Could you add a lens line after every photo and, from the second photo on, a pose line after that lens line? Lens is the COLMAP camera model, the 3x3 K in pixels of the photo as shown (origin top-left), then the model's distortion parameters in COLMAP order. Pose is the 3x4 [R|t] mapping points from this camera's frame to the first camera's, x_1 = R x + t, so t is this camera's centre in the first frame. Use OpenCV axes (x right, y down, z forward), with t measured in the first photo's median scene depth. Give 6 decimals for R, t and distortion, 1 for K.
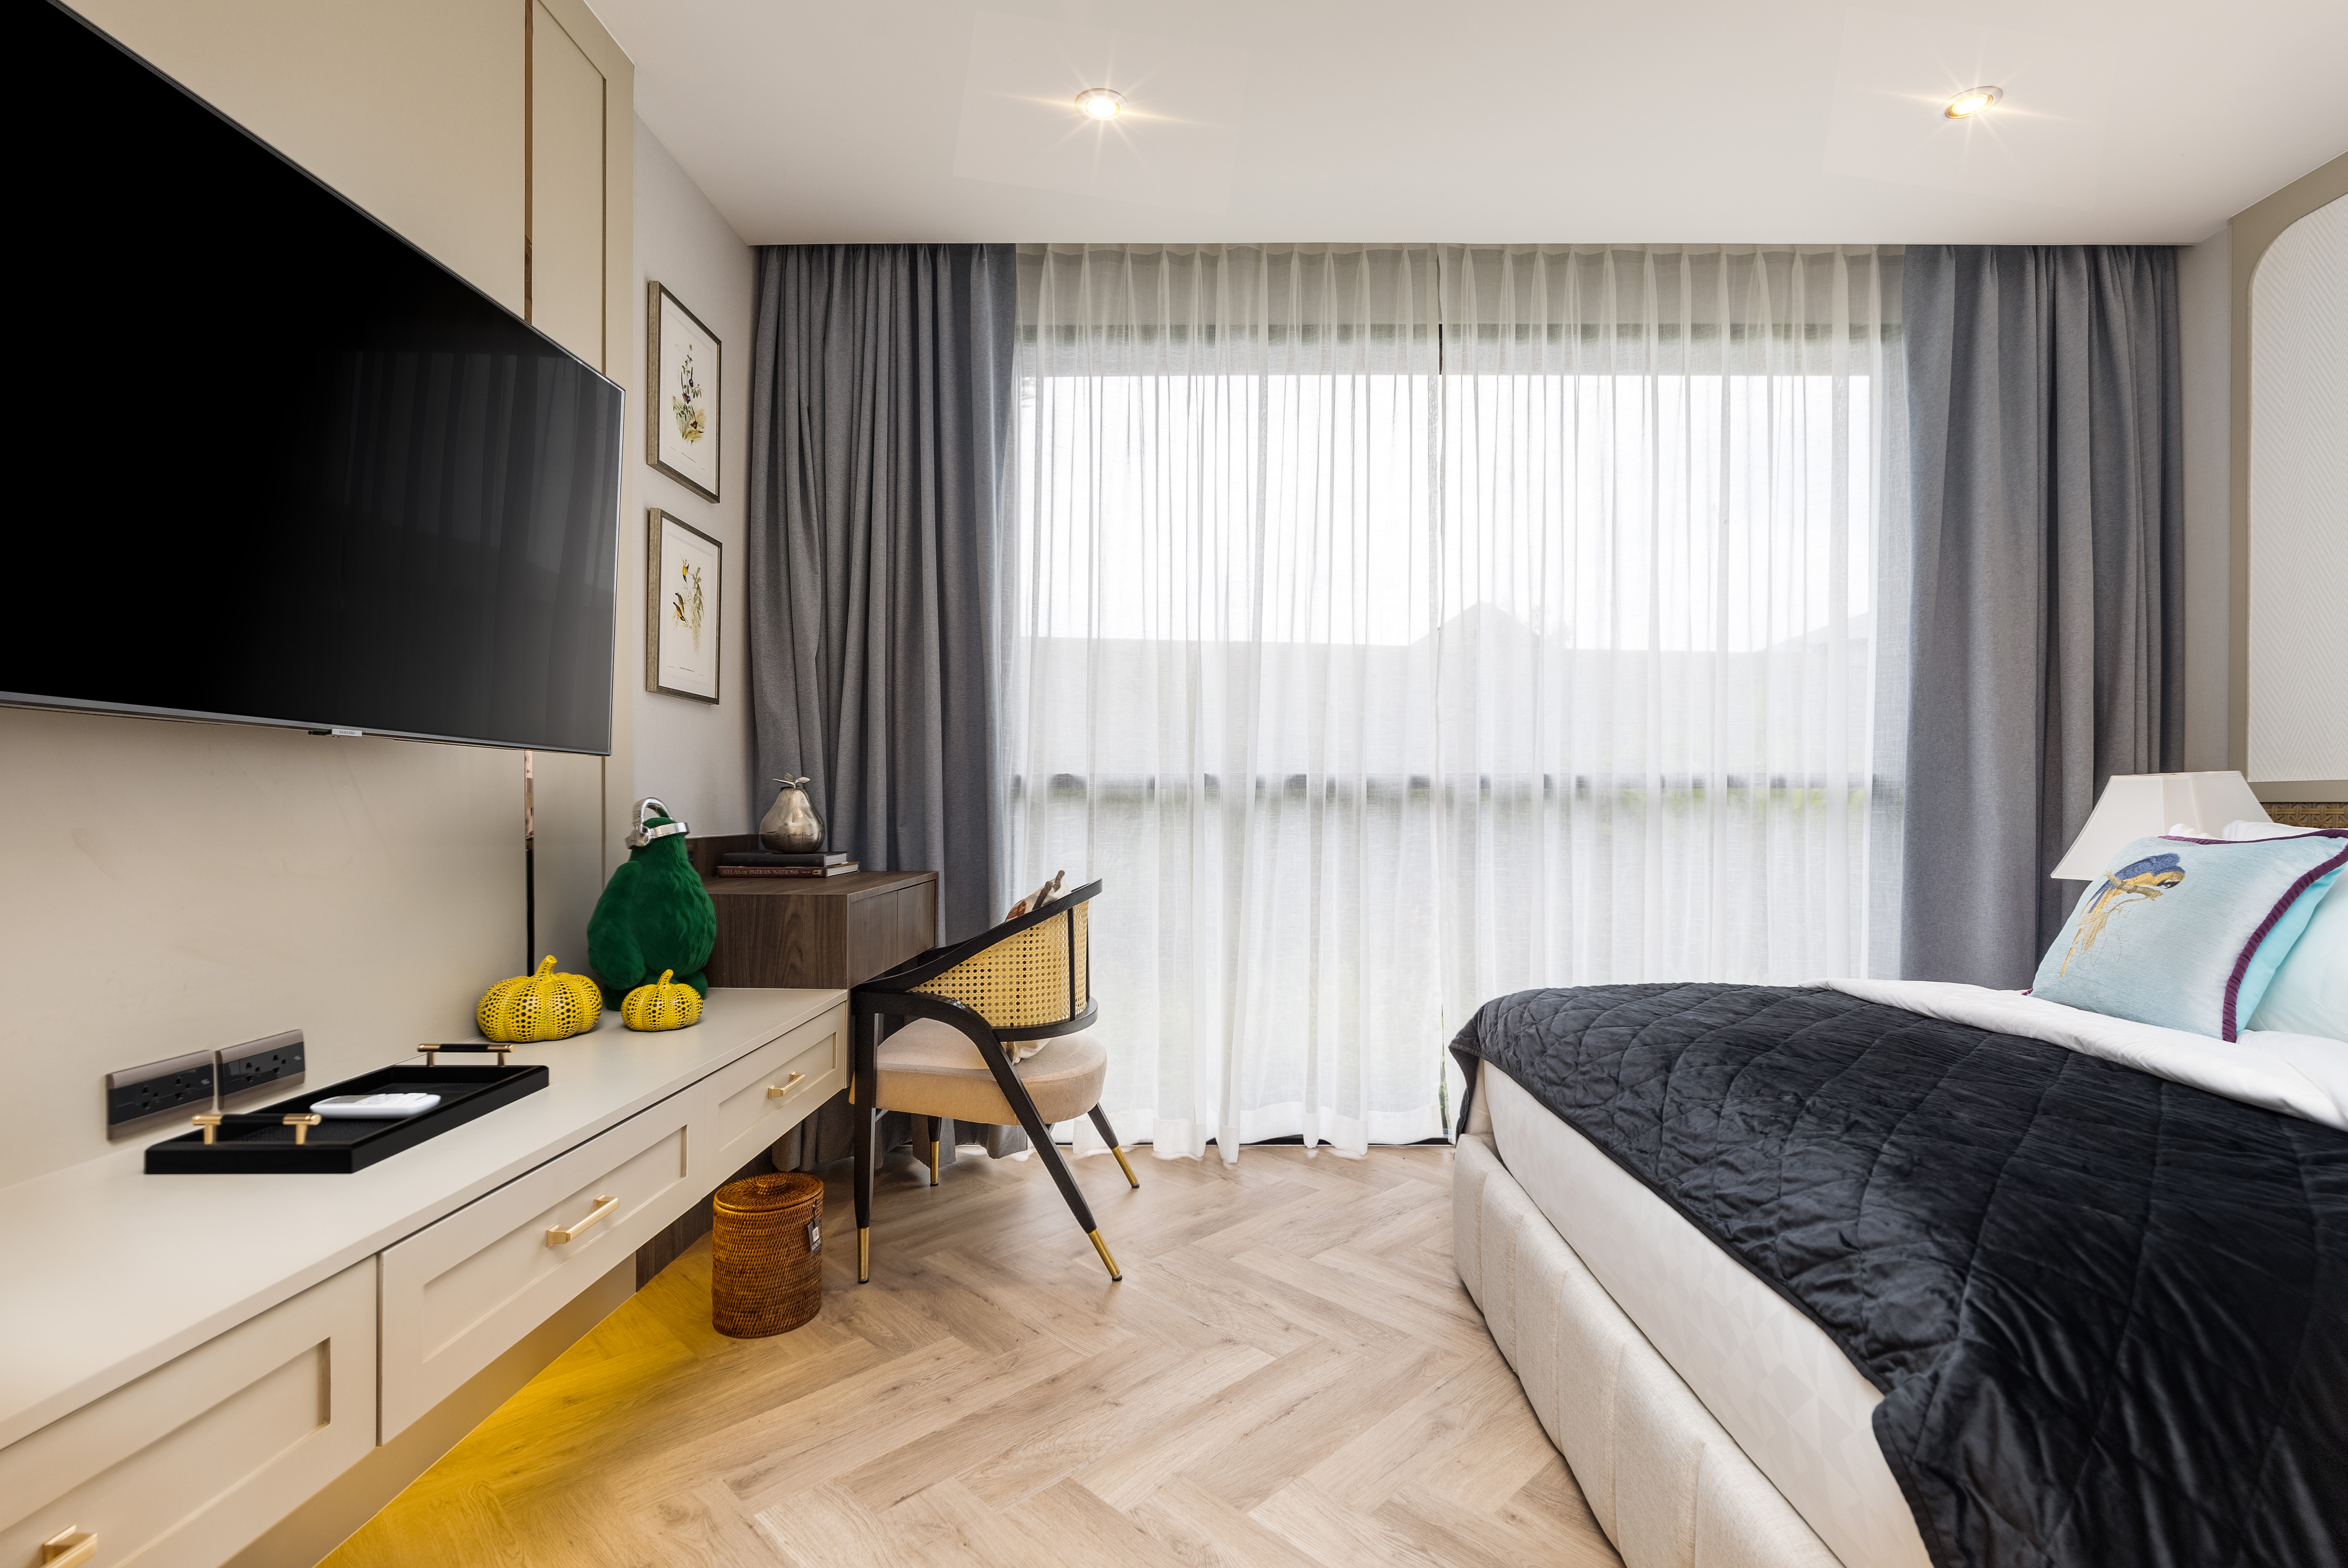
lens RADIAL K [[1072.7, 0, 1205.2], [0, 1072.7, 812.5], [0, 0, 1]] dist [0.001380, -0.000314]
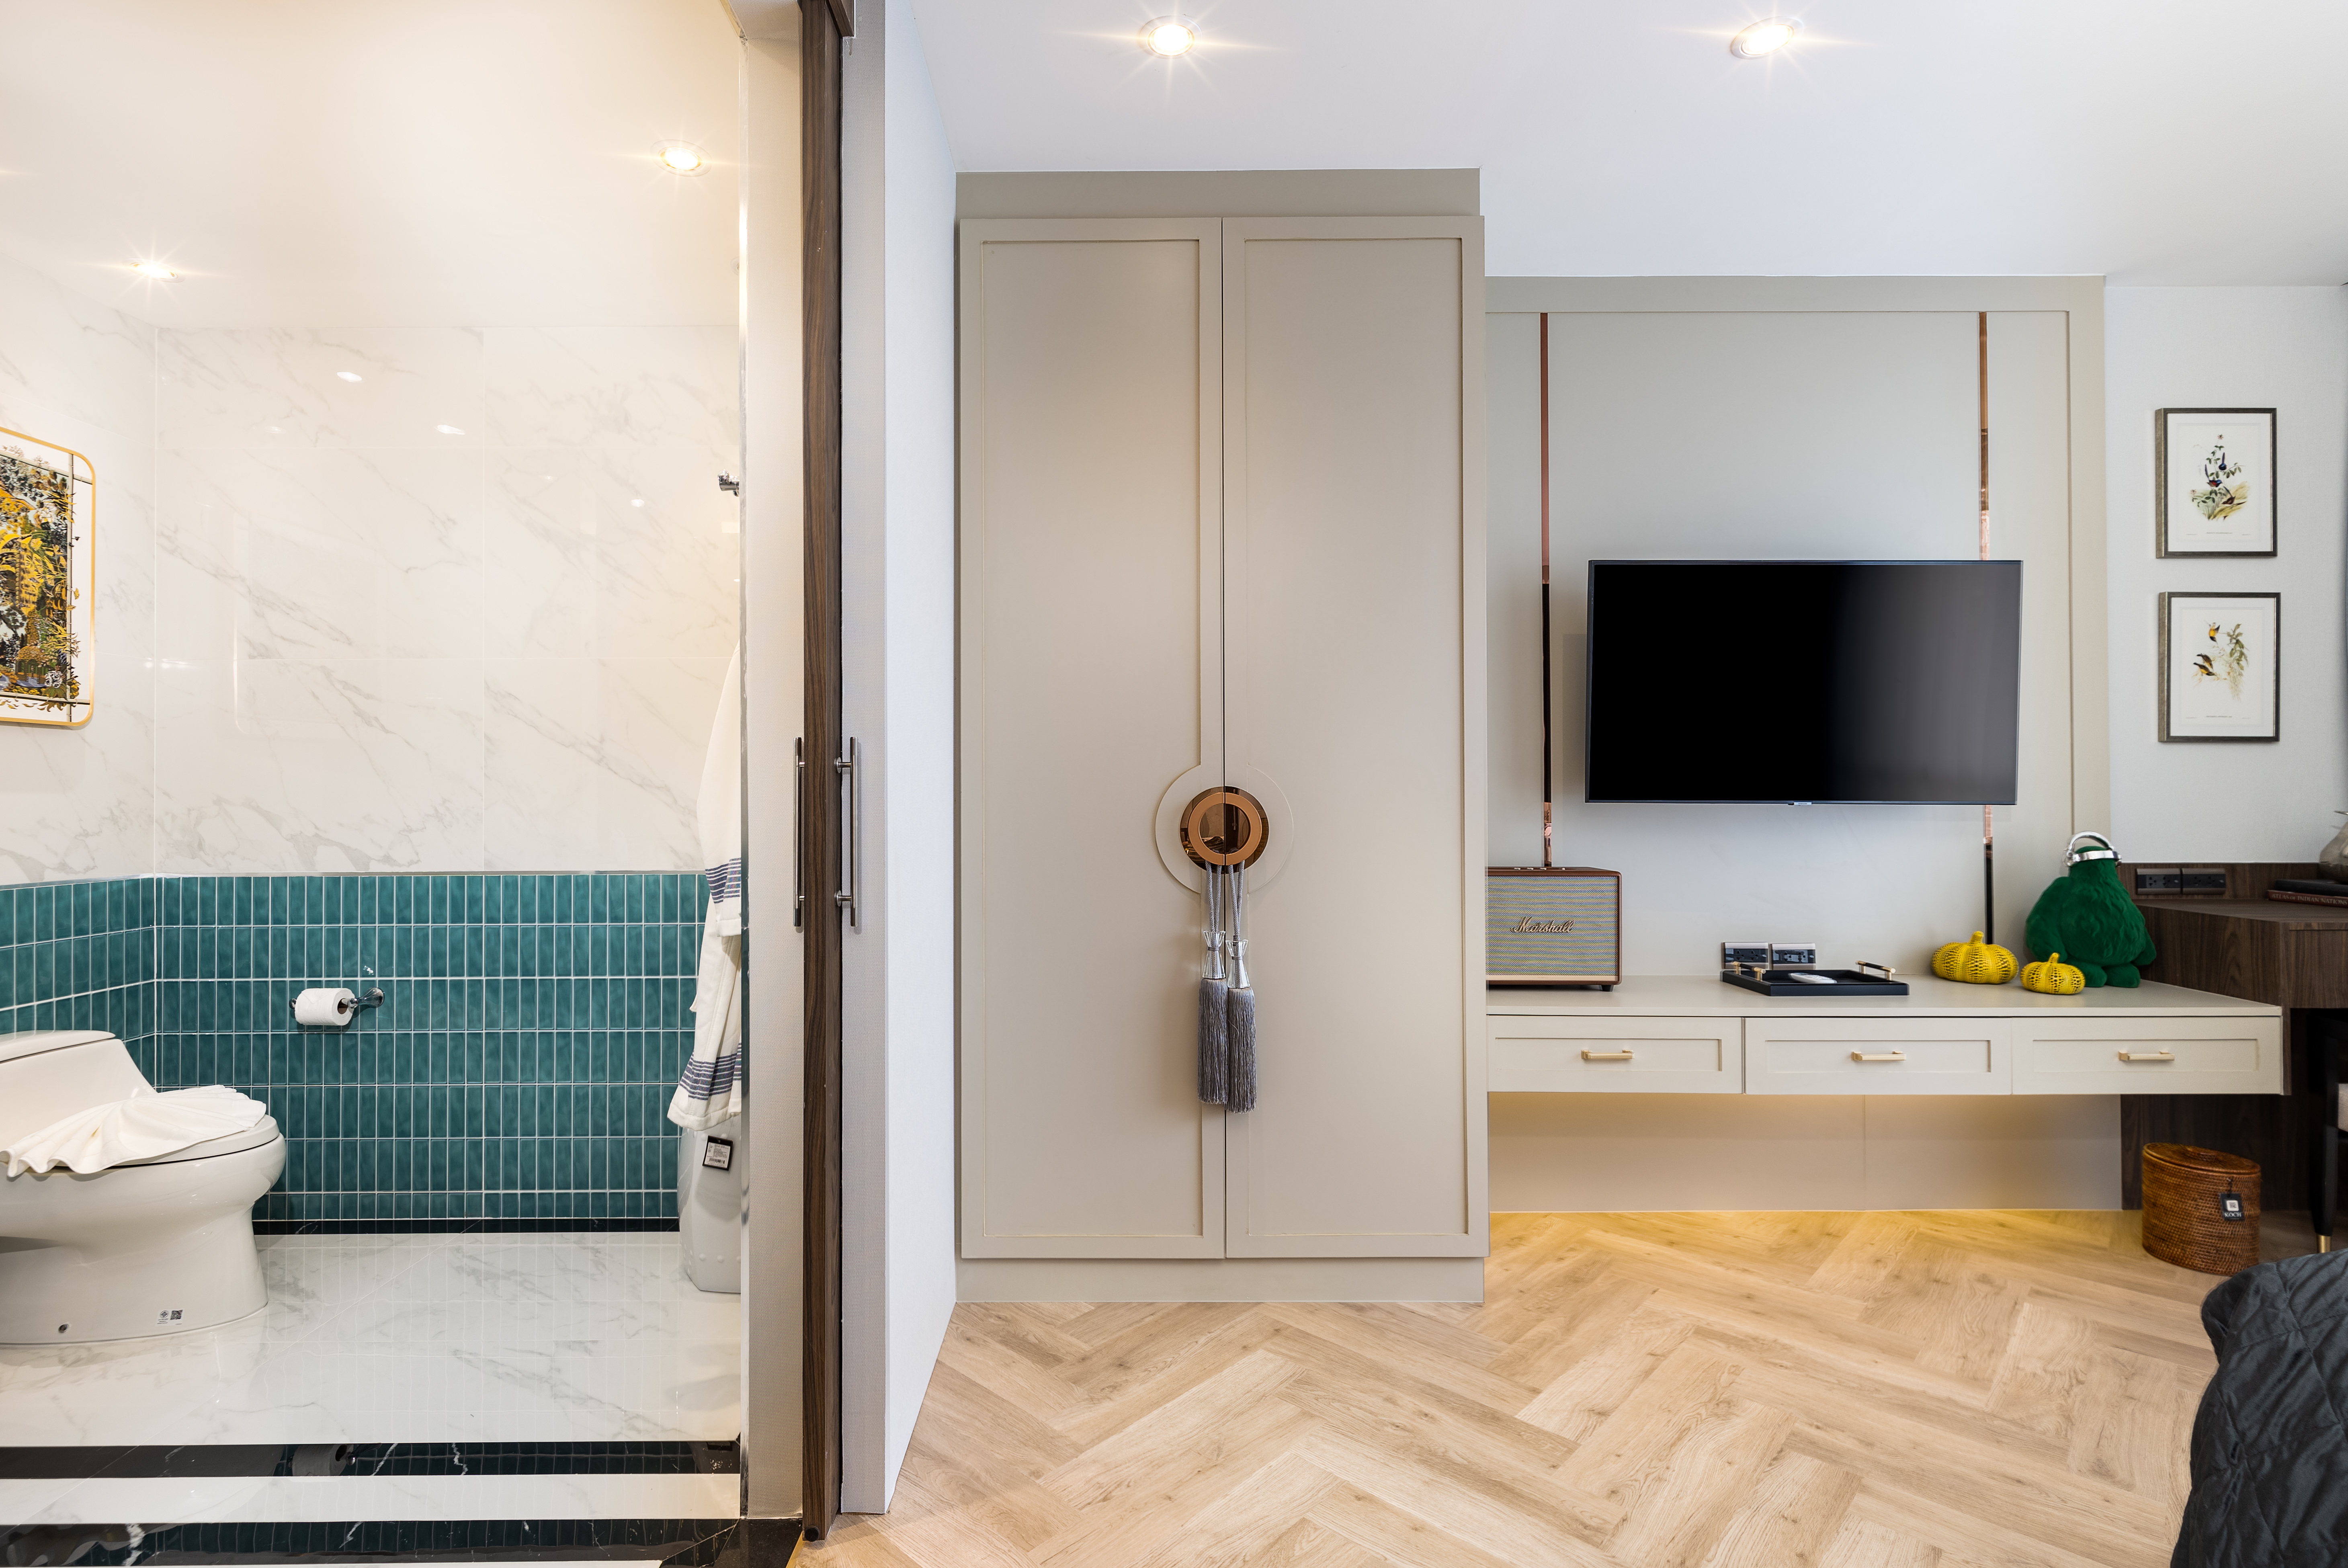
lens RADIAL K [[1069.0, 0, 1168.6], [0, 1069.0, 778.2], [0, 0, 1]] dist [0.000813, -0.000104]
pose [[0.020265, -0.015788, -0.999670, 0.719309], [-0.008177, 0.999839, -0.015956, -0.043231], [0.999761, 0.008498, 0.020133, -0.172054]]
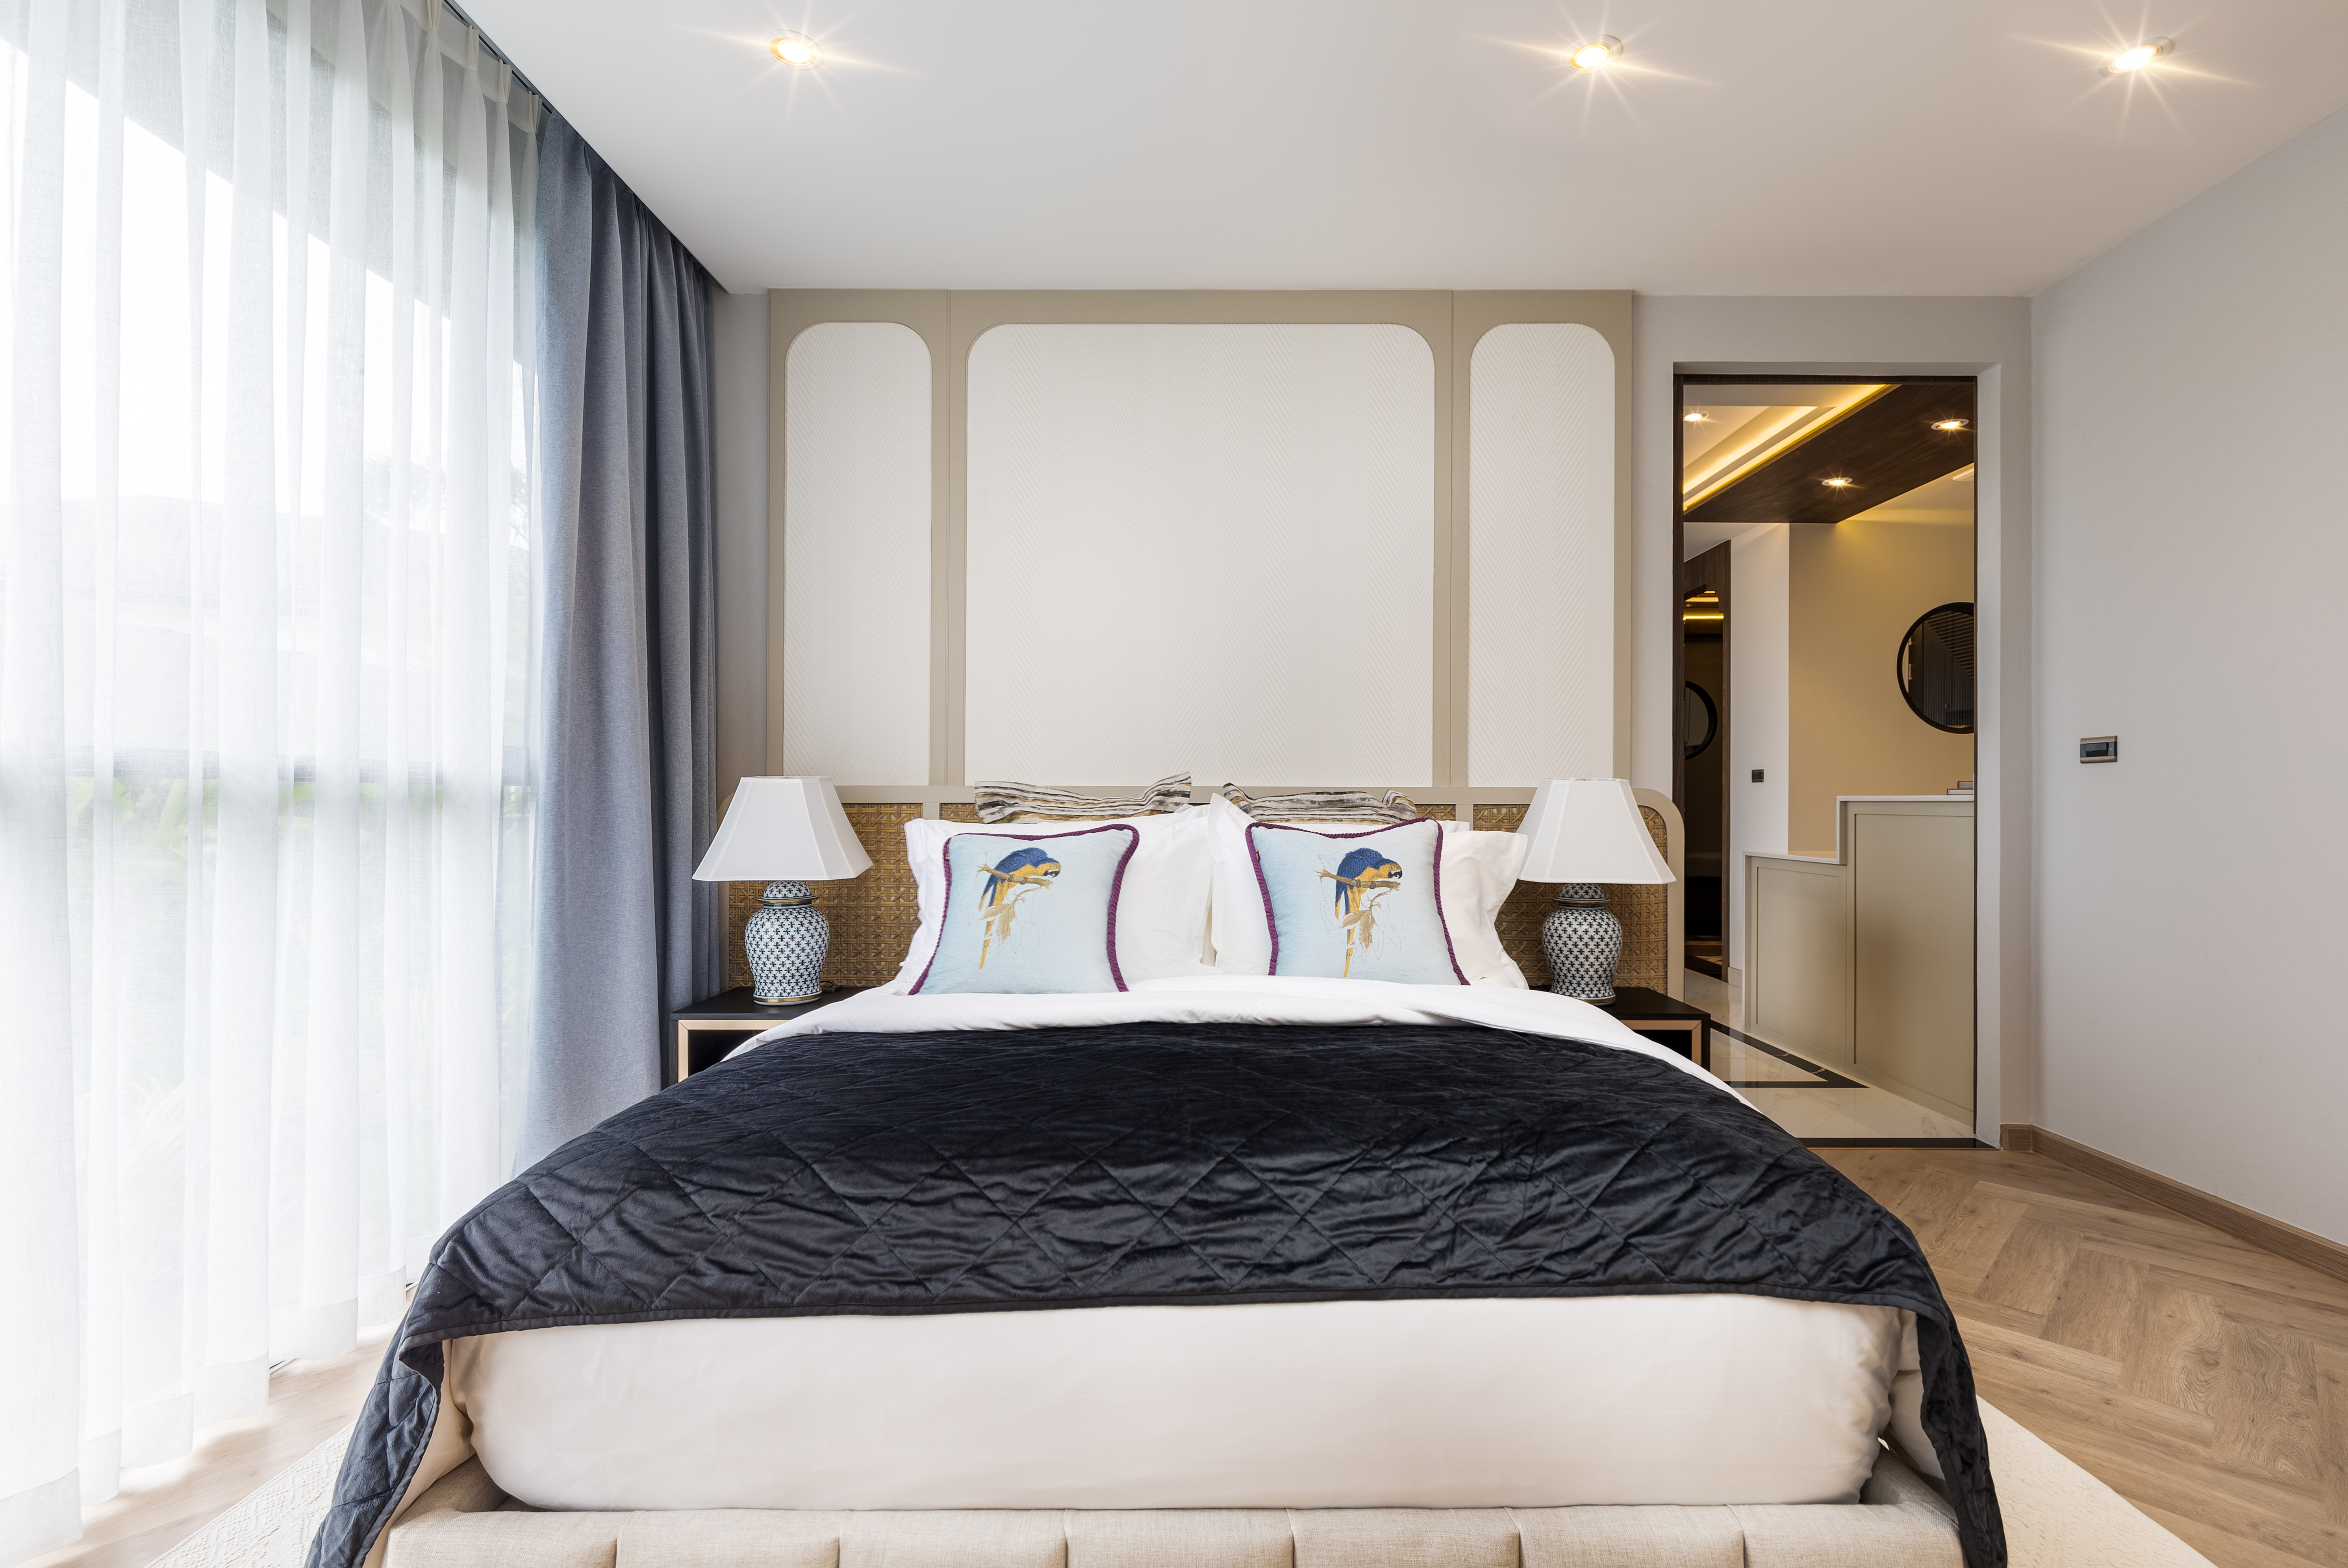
lens RADIAL K [[1077.5, 0, 1205.5], [0, 1077.5, 797.3], [0, 0, 1]] dist [0.002379, 0.000072]
pose [[-0.004792, 0.003328, 0.999983, -0.217039], [0.007222, 0.999968, -0.003294, -0.009143], [-0.999962, 0.007206, -0.004816, 0.633232]]
